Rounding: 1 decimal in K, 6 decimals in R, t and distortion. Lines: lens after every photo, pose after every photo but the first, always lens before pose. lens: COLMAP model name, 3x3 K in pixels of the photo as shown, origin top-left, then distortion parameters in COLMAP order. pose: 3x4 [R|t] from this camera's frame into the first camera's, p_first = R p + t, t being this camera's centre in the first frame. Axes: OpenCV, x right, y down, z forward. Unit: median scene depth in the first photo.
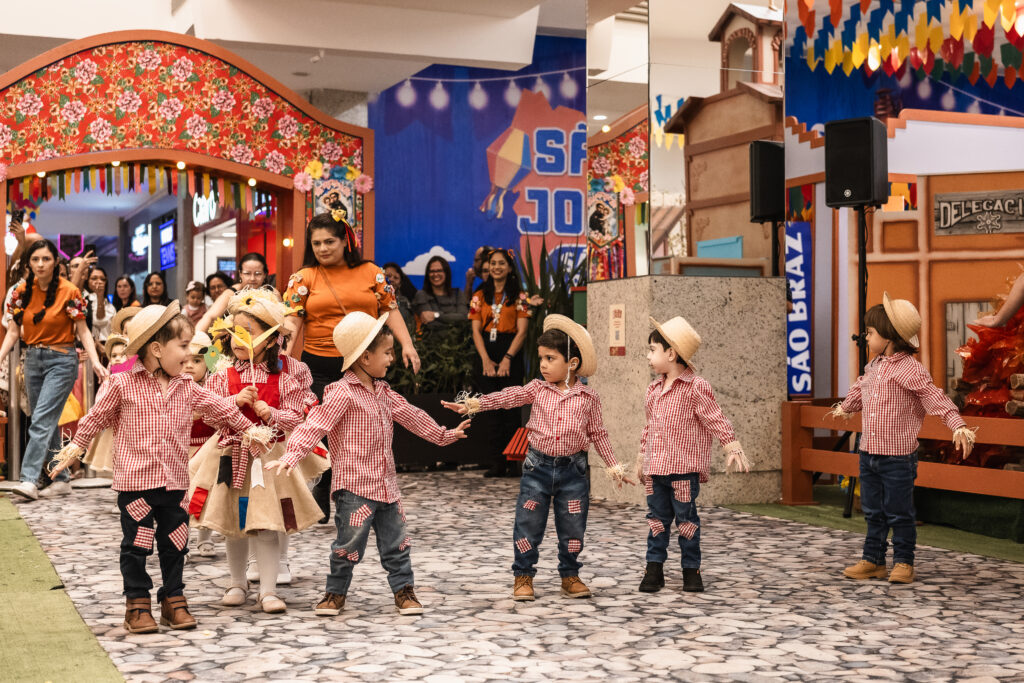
lens RADIAL K [[1509.5, 0, 560.6], [0, 1509.5, 315.1], [0, 0, 1]] dist [-0.006704, -0.009652]
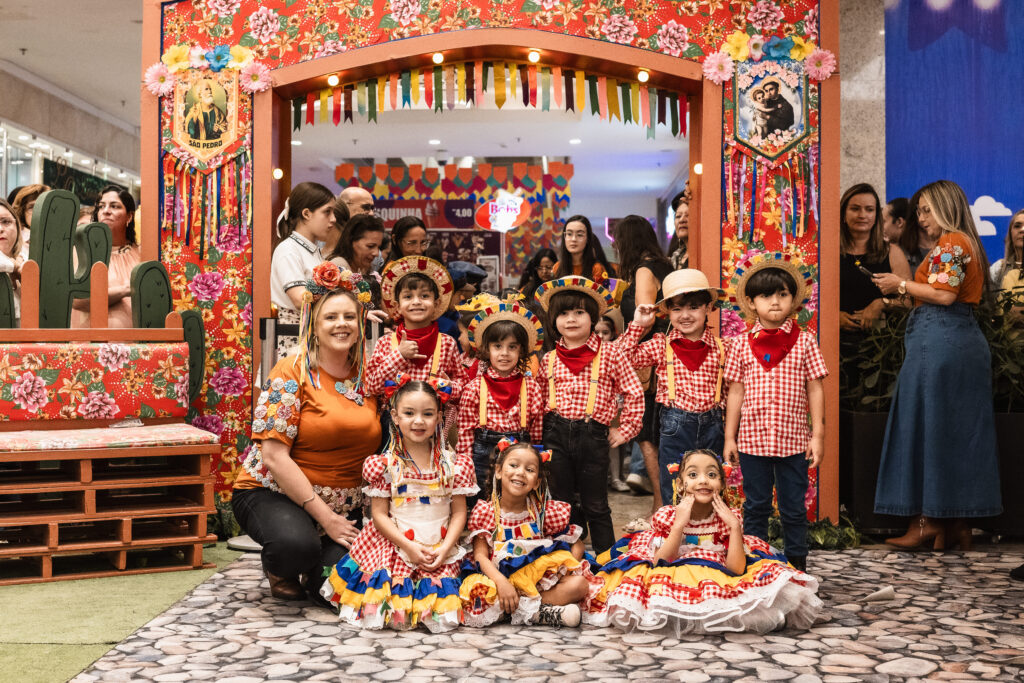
lens RADIAL K [[1351.4, 0, 449.8], [0, 1351.4, 313.7], [0, 0, 1]] dist [-0.000125, -0.026621]
pose [[0.885958, -0.003965, -0.463749, -0.011906], [0.008163, 0.999942, 0.007046, 0.008010], [0.463694, -0.010028, 0.885939, 0.465968]]
